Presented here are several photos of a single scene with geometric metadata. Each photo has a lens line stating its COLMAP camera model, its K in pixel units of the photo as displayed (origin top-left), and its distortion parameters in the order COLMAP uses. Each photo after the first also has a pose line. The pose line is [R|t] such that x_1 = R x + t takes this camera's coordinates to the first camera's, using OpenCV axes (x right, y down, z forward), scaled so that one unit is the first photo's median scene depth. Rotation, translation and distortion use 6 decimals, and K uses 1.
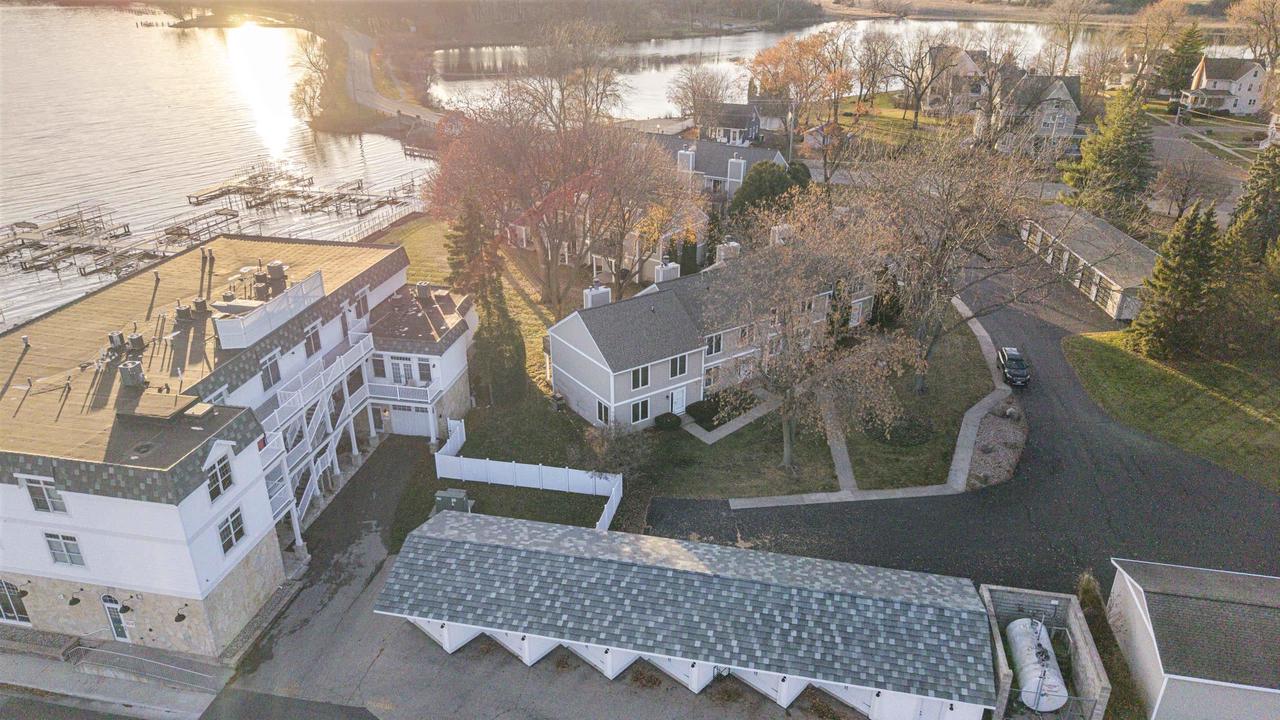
lens RADIAL K [[869.9, 0, 637.5], [0, 869.9, 361.2], [0, 0, 1]] dist [0.028693, -0.005829]
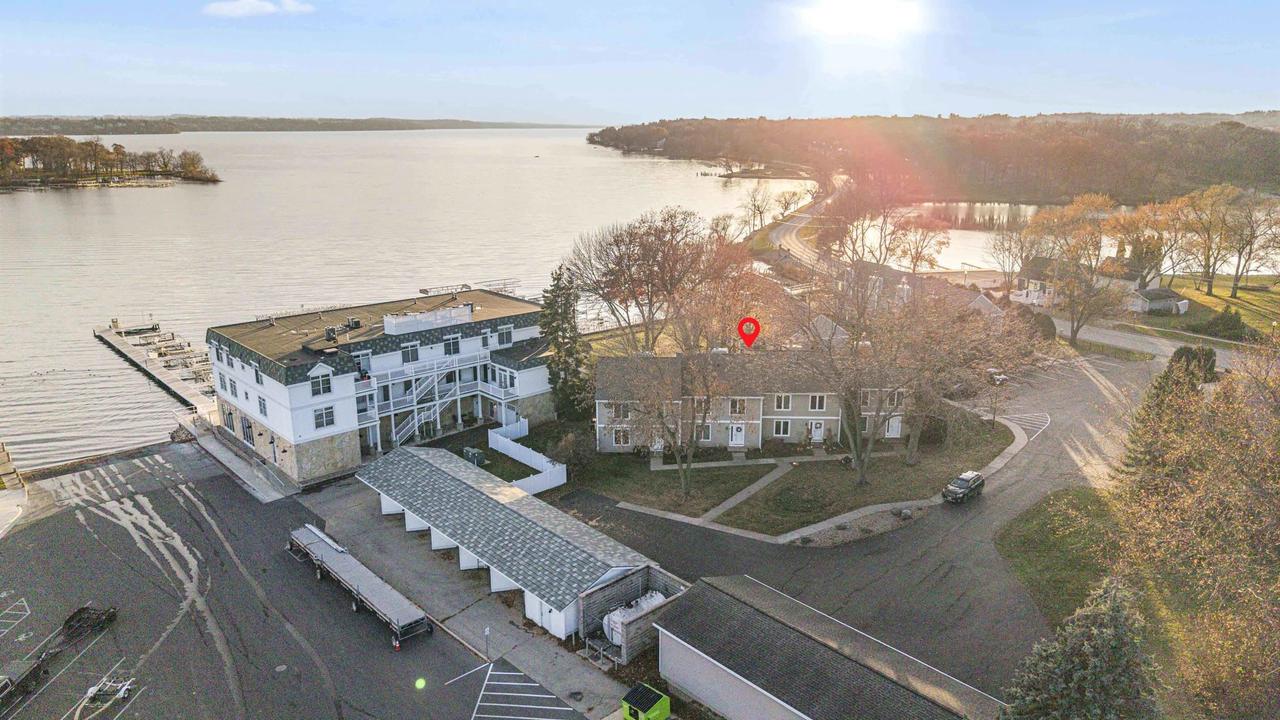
lens RADIAL K [[869.9, 0, 634.8], [0, 869.9, 360.2], [0, 0, 1]] dist [0.028693, -0.005829]
pose [[0.805232, 0.154568, -0.572460, 0.984676], [-0.246992, 0.965119, -0.086835, 0.069740], [0.539070, 0.211316, 0.815321, -0.144275]]
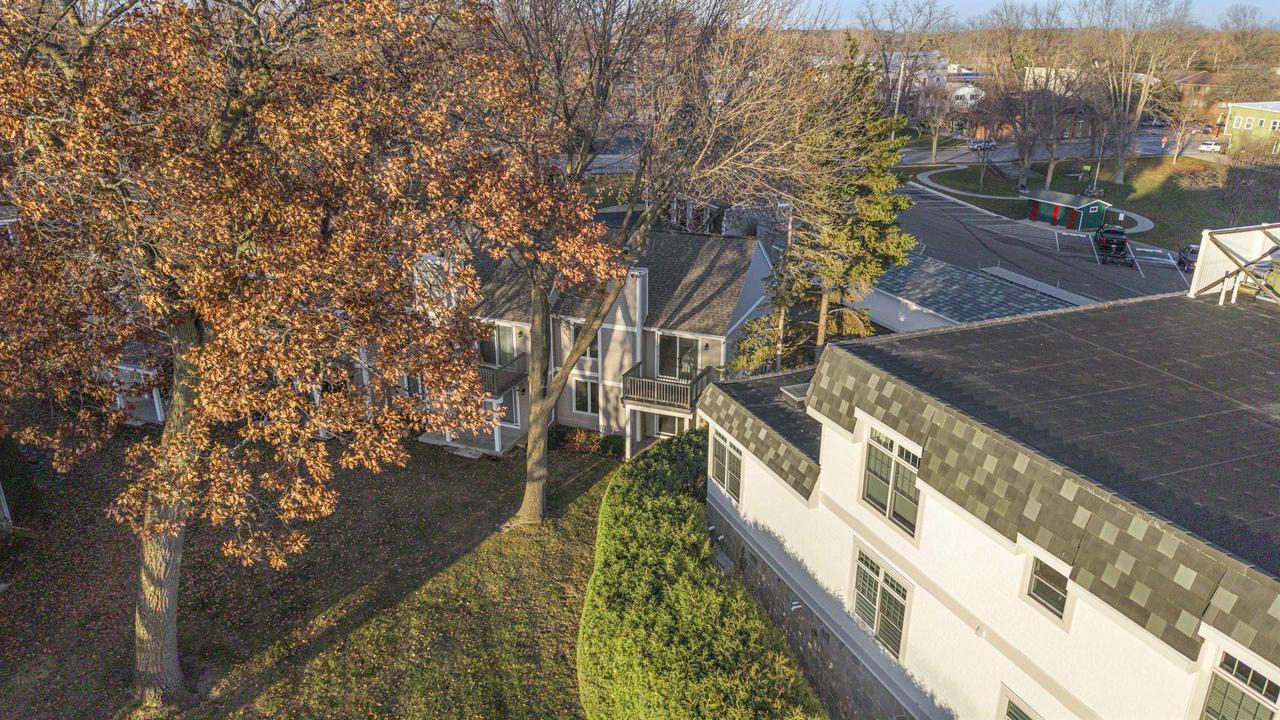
lens RADIAL K [[869.9, 0, 640.9], [0, 869.9, 359.3], [0, 0, 1]] dist [0.028693, -0.005829]
pose [[0.575537, 0.297907, -0.761583, -0.354969], [-0.329168, 0.936903, 0.117732, 0.071366], [0.748603, 0.182930, 0.637284, 0.510382]]
